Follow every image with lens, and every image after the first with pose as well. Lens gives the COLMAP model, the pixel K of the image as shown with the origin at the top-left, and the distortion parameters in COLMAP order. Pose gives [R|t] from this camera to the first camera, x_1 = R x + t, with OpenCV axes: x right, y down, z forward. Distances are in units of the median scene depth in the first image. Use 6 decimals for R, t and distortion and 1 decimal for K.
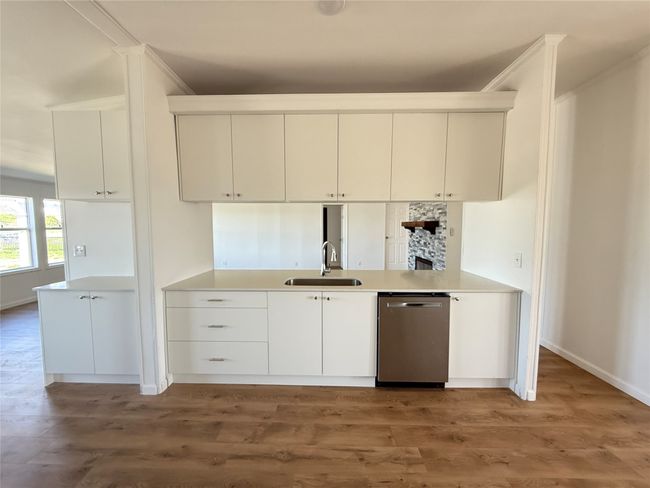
lens RADIAL K [[259.5, 0, 324.6], [0, 259.5, 246.1], [0, 0, 1]] dist [-0.001712, 0.000359]
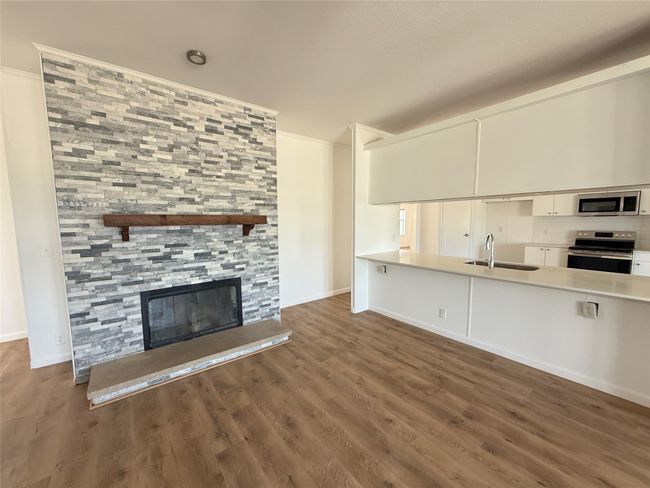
lens RADIAL K [[259.5, 0, 323.4], [0, 259.5, 246.1], [0, 0, 1]] dist [-0.001712, 0.000359]
pose [[-0.642711, -0.070549, 0.762854, -0.232207], [0.060044, 0.988049, 0.141963, -0.107037], [-0.763753, 0.137046, -0.630794, 1.368726]]
